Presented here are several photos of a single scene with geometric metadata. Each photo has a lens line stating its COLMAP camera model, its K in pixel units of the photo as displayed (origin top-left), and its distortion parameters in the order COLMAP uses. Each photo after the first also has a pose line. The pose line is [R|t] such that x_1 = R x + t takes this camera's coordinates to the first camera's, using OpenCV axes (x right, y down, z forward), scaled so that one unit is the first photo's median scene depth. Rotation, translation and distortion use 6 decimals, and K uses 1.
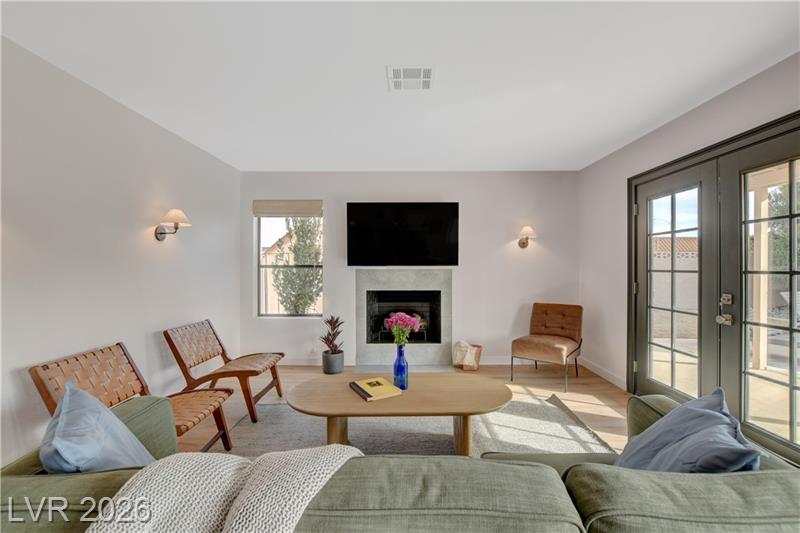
lens RADIAL K [[348.6, 0, 420.4], [0, 348.6, 267.0], [0, 0, 1]] dist [-0.012033, 0.000268]
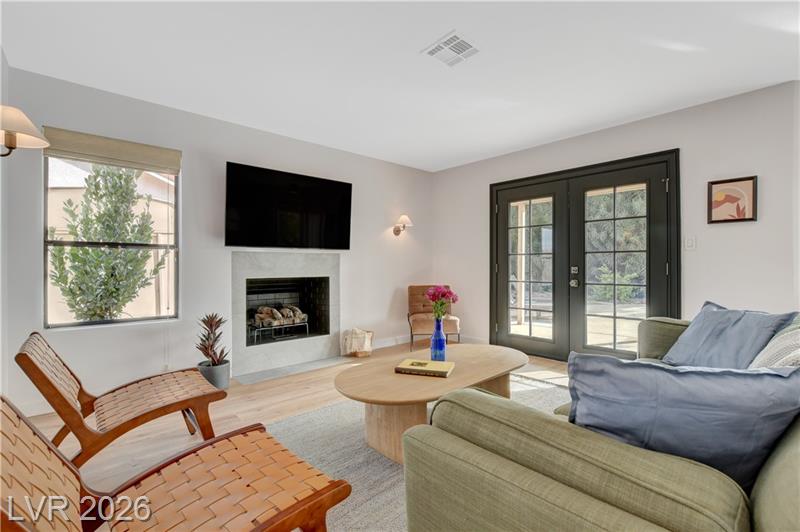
lens RADIAL K [[352.3, 0, 412.8], [0, 352.3, 268.0], [0, 0, 1]] dist [-0.019007, 0.004423]
pose [[0.745189, -0.006050, 0.666826, -0.402798], [0.001681, 0.999973, 0.007193, 0.039181], [-0.666852, -0.004239, 0.745178, 0.167122]]
